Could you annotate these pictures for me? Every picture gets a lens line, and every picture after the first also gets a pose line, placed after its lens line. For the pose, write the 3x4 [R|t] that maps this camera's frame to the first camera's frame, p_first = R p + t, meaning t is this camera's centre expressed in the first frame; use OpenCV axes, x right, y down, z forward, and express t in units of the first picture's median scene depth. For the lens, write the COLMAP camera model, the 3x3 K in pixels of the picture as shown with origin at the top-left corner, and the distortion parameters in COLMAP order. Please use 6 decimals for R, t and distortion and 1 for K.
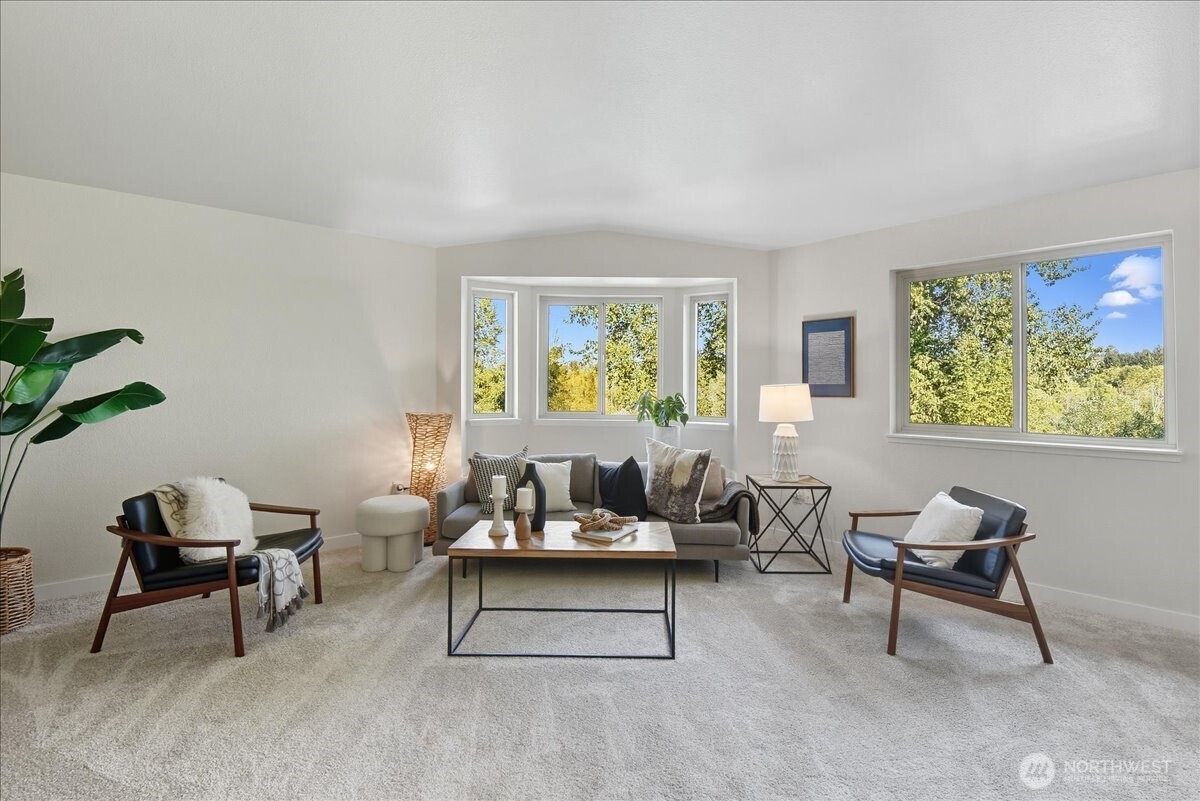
lens RADIAL K [[552.3, 0, 604.8], [0, 552.3, 379.2], [0, 0, 1]] dist [-0.010951, -0.006198]
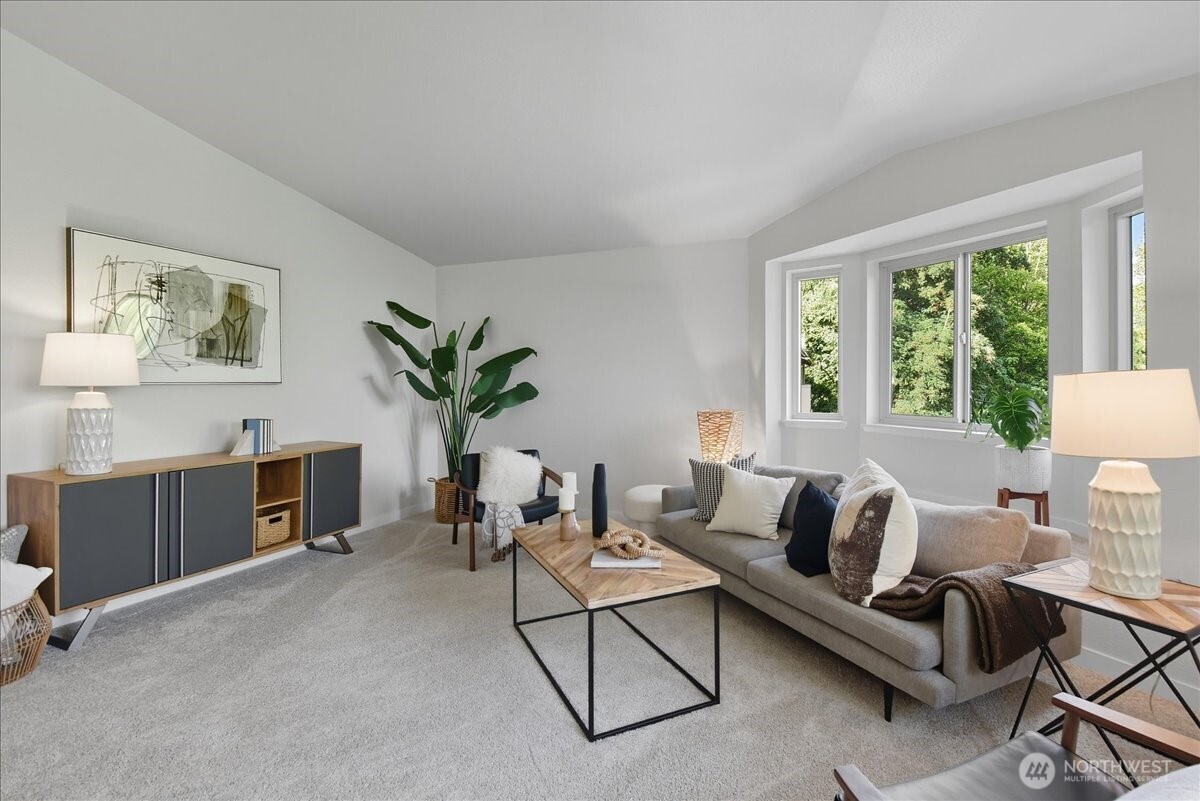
lens RADIAL K [[552.3, 0, 640.2], [0, 552.3, 380.6], [0, 0, 1]] dist [-0.010951, -0.006198]
pose [[0.468733, -0.010549, -0.883277, 0.596200], [0.019283, 0.999813, -0.001708, 0.010585], [0.883130, -0.016232, 0.468848, 0.514282]]
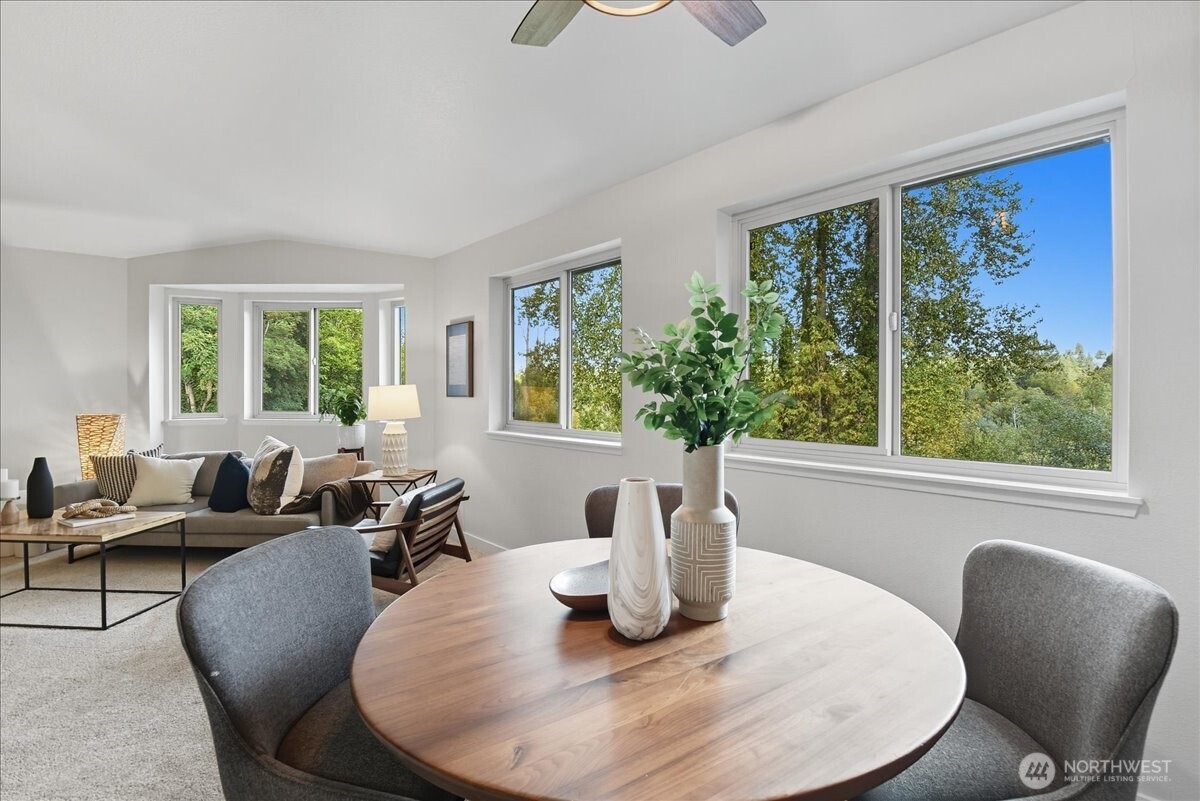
lens RADIAL K [[552.3, 0, 608.7], [0, 552.3, 390.5], [0, 0, 1]] dist [-0.010951, -0.006198]
pose [[0.999982, -0.004496, -0.004077, 0.838525], [0.004576, 0.999794, 0.019790, -0.000560], [0.003987, -0.019808, 0.999796, -0.070187]]
